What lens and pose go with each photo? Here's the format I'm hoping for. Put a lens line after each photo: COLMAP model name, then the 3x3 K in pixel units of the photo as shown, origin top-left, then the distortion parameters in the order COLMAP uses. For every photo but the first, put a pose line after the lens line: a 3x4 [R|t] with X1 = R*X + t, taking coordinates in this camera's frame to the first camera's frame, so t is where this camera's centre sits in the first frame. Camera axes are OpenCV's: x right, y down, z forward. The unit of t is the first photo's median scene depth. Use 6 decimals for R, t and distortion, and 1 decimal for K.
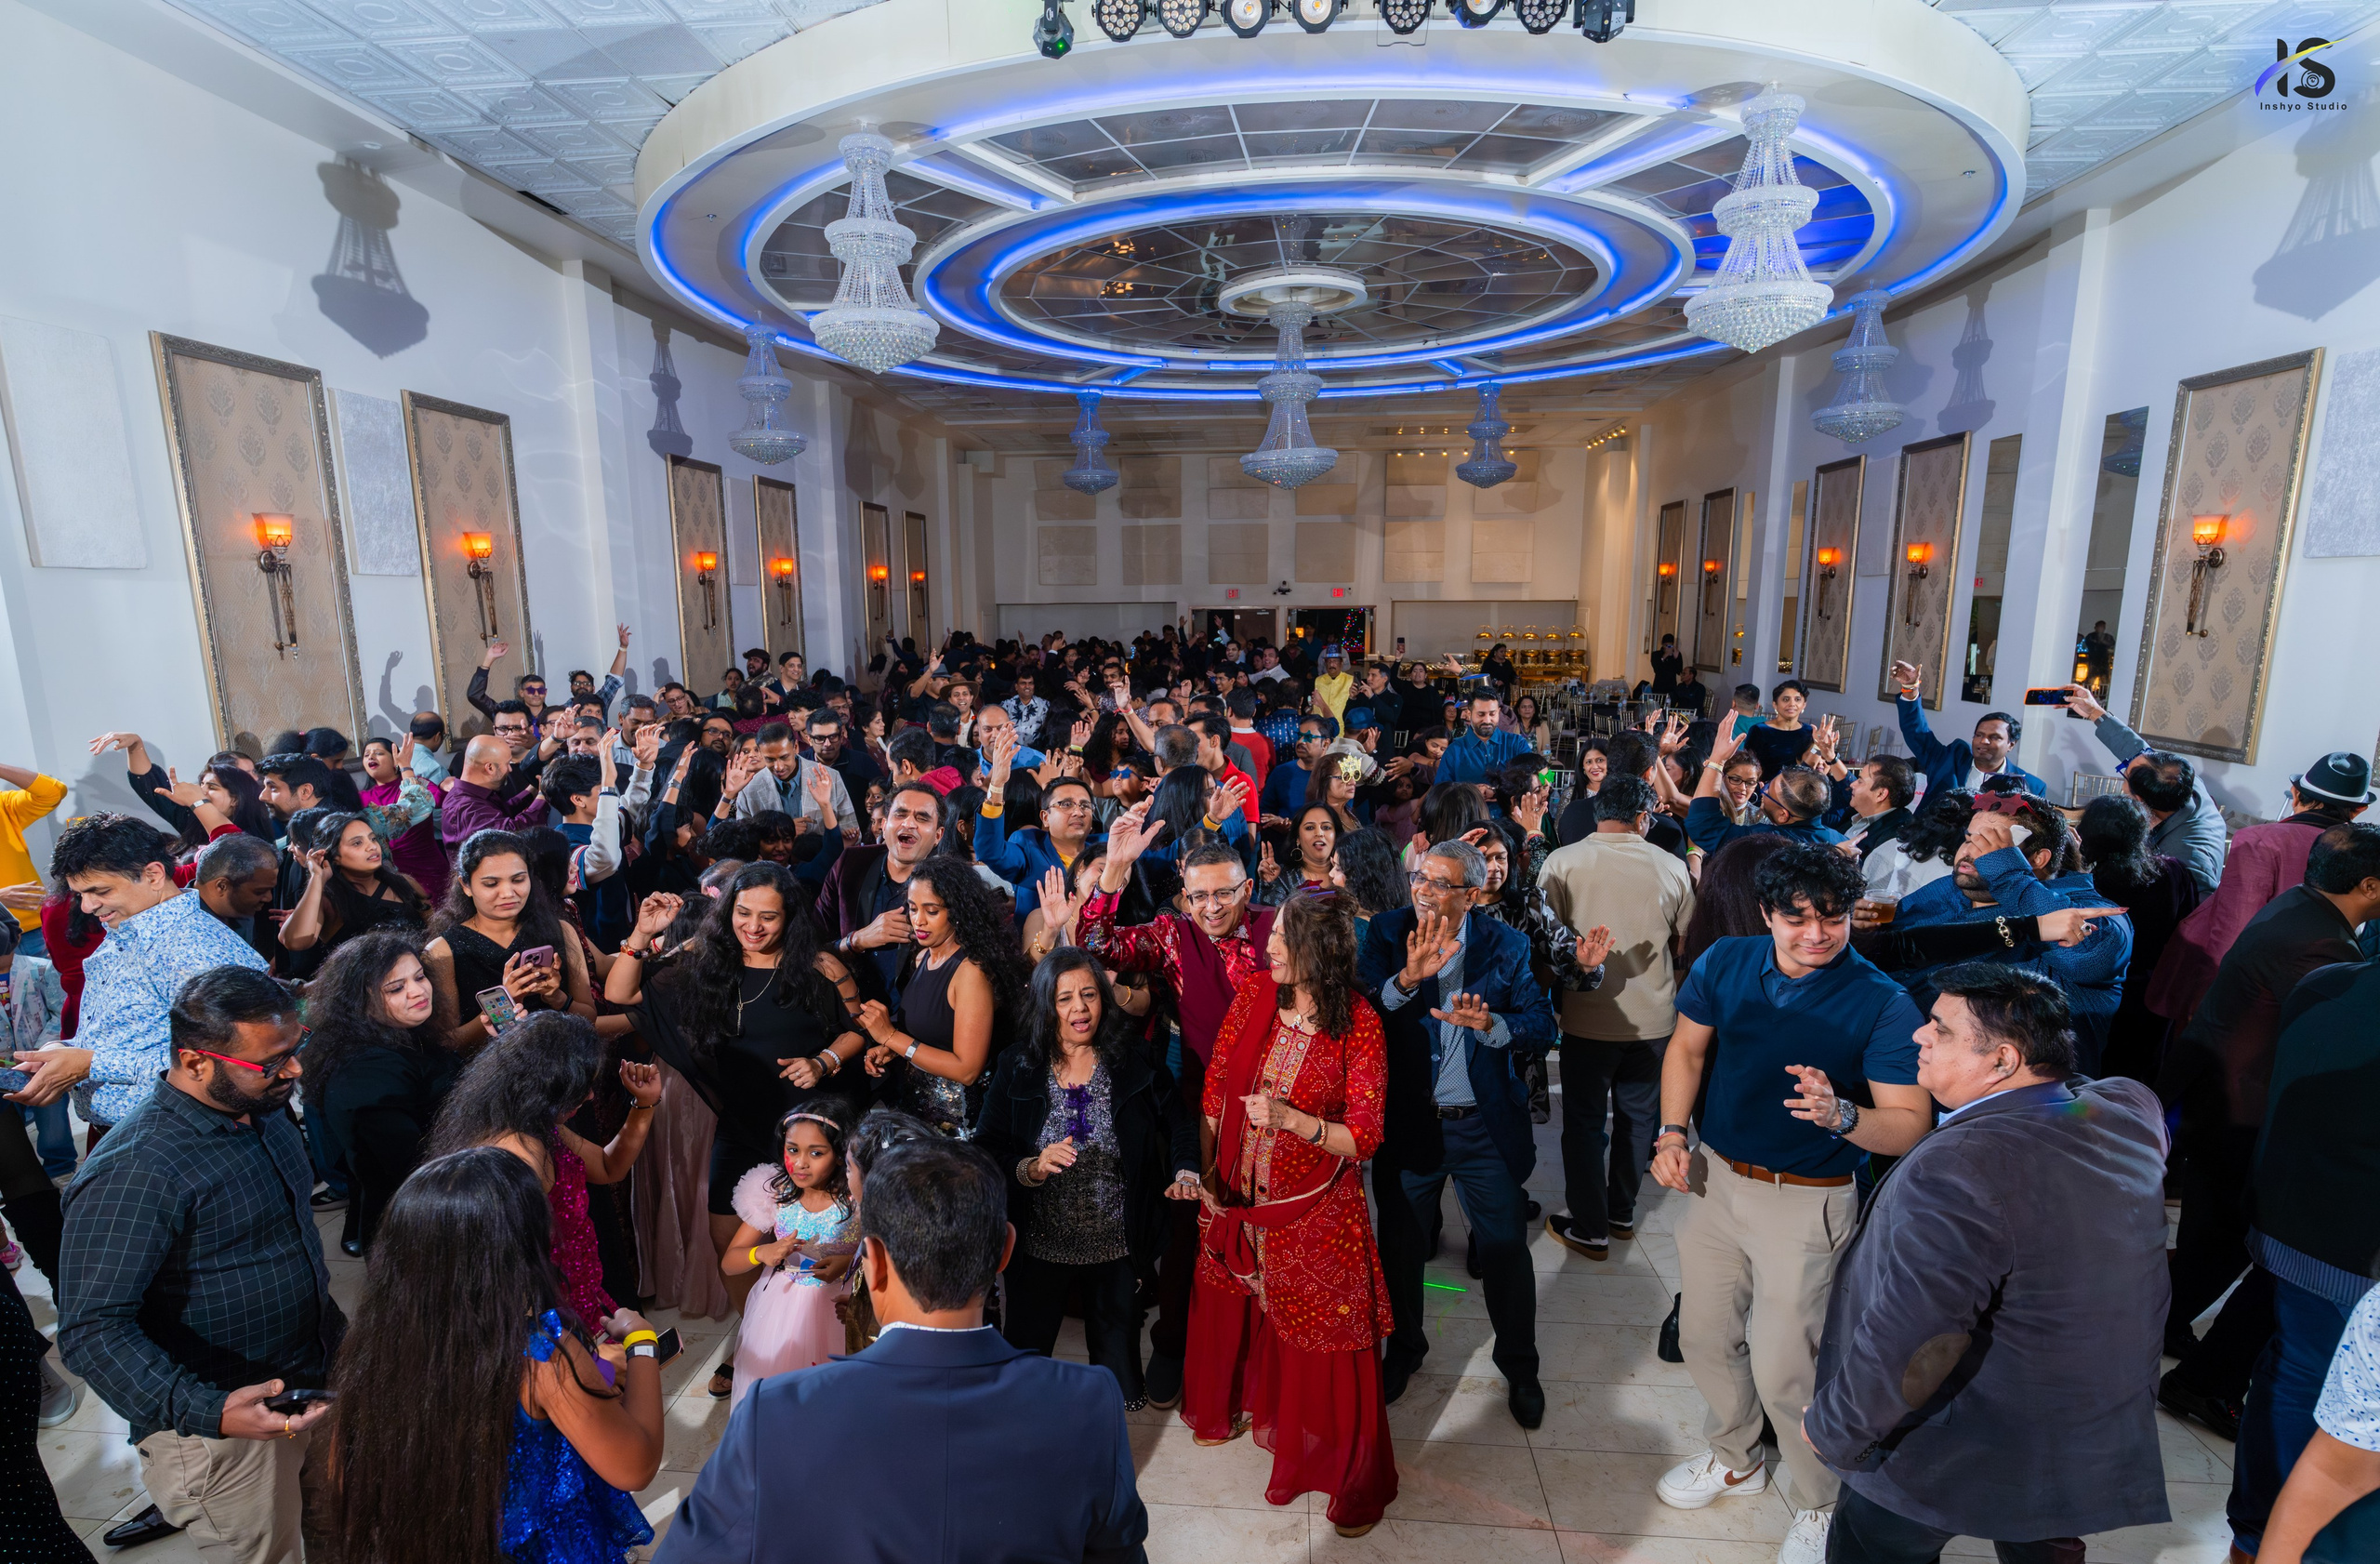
lens RADIAL K [[1213.9, 0, 1162.8], [0, 1213.9, 846.3], [0, 0, 1]] dist [-0.001673, 0.000216]
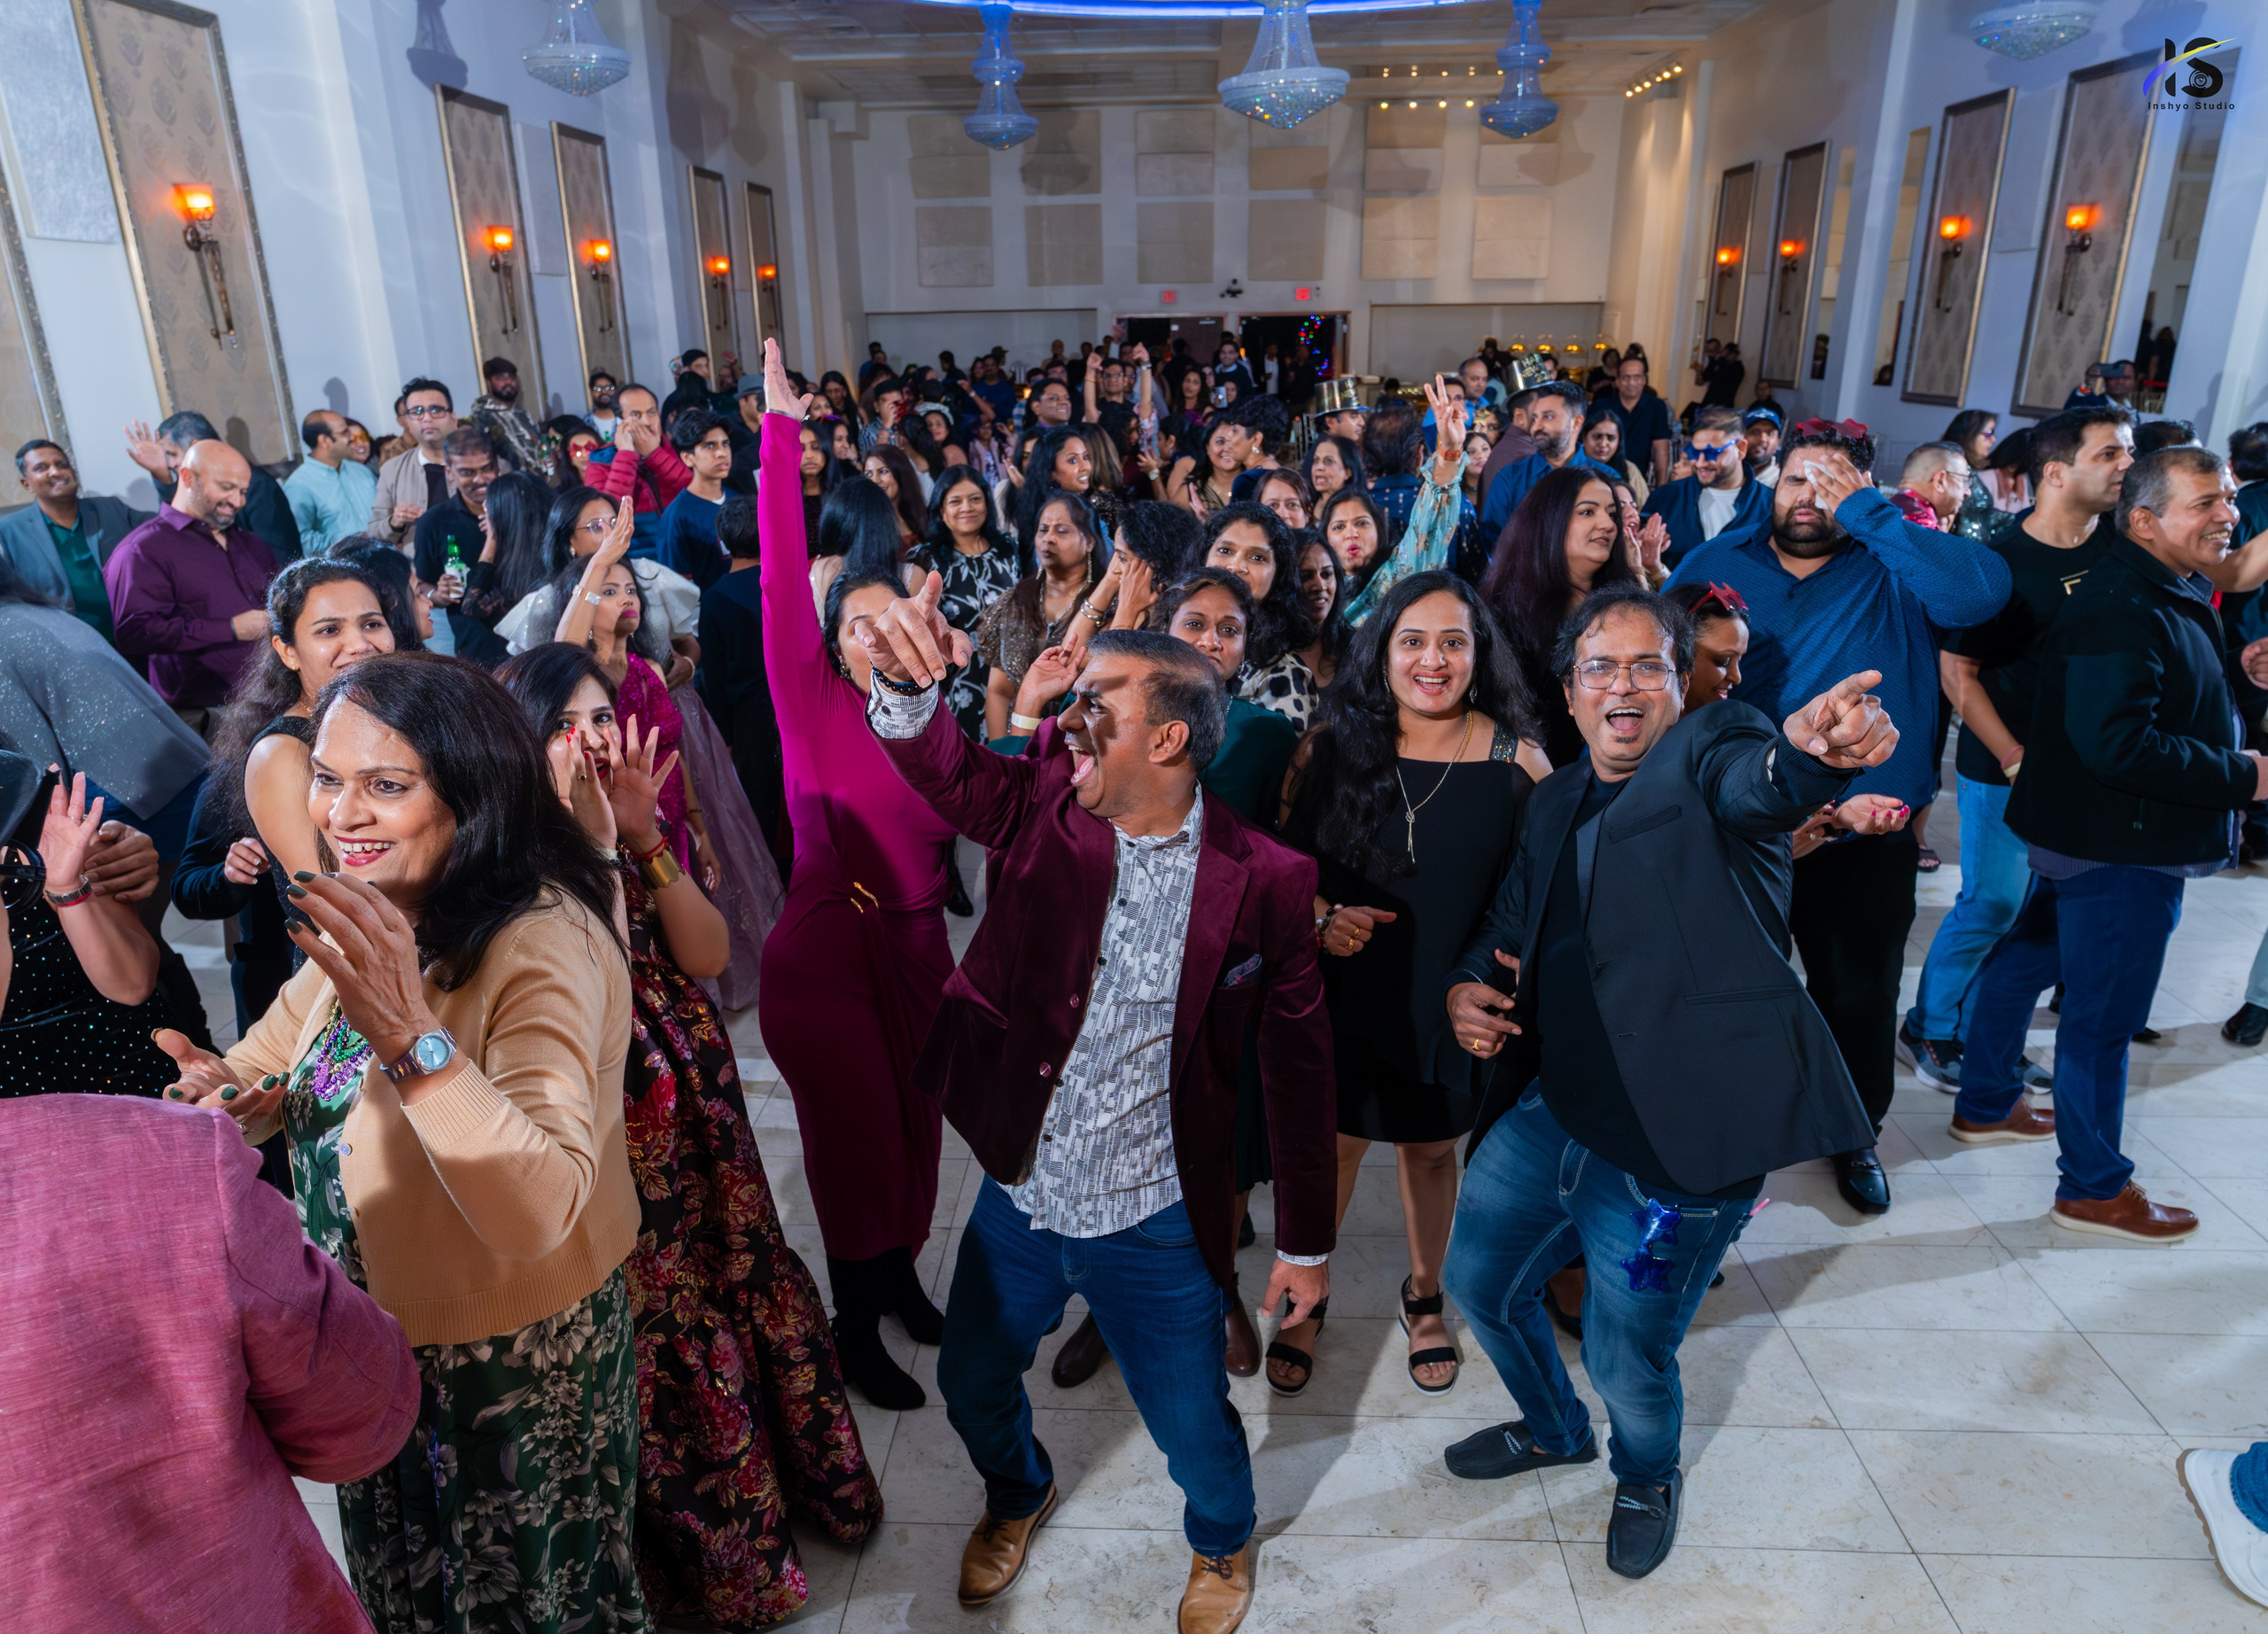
lens RADIAL K [[1461.5, 0, 1120.2], [0, 1461.5, 856.5], [0, 0, 1]] dist [-0.003050, 0.001296]
pose [[0.998977, -0.021867, 0.039576, -0.049177], [0.015681, 0.988506, 0.150366, 0.016599], [-0.042410, -0.149591, 0.987838, 0.047676]]
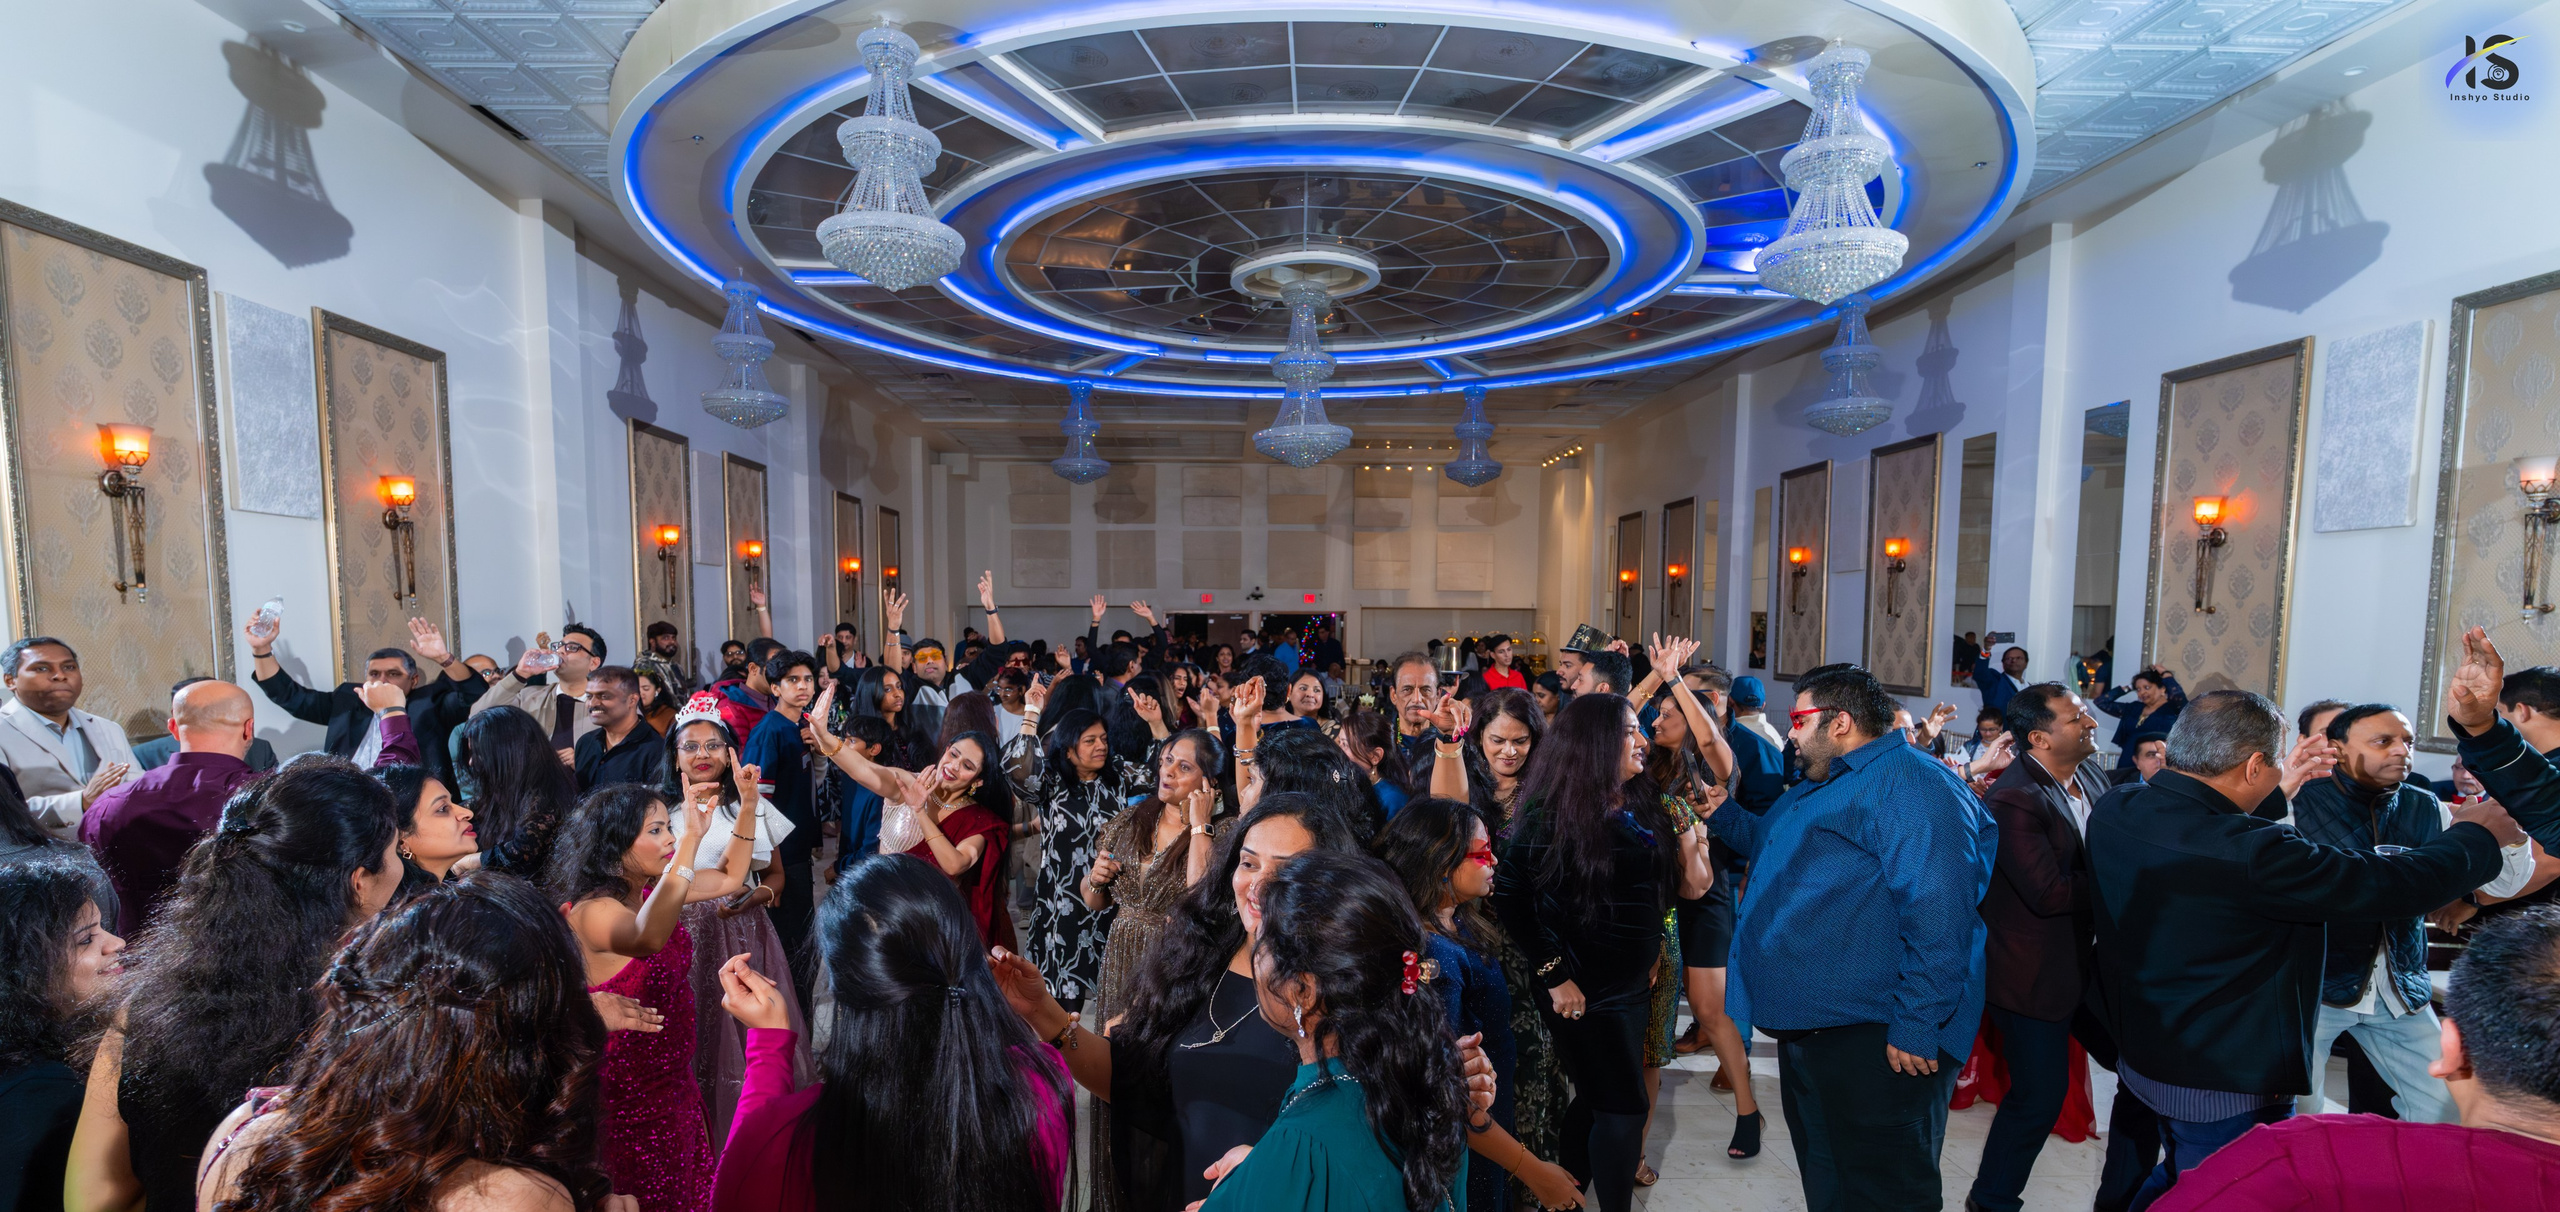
lens RADIAL K [[1169.6, 0, 1255.3], [0, 1169.6, 731.5], [0, 0, 1]] dist [-0.000618, 0.000033]
pose [[0.992558, 0.000127, 0.121769, -0.055443], [0.012948, 0.994220, -0.106580, 0.018439], [-0.121079, 0.107363, 0.986820, 0.114395]]
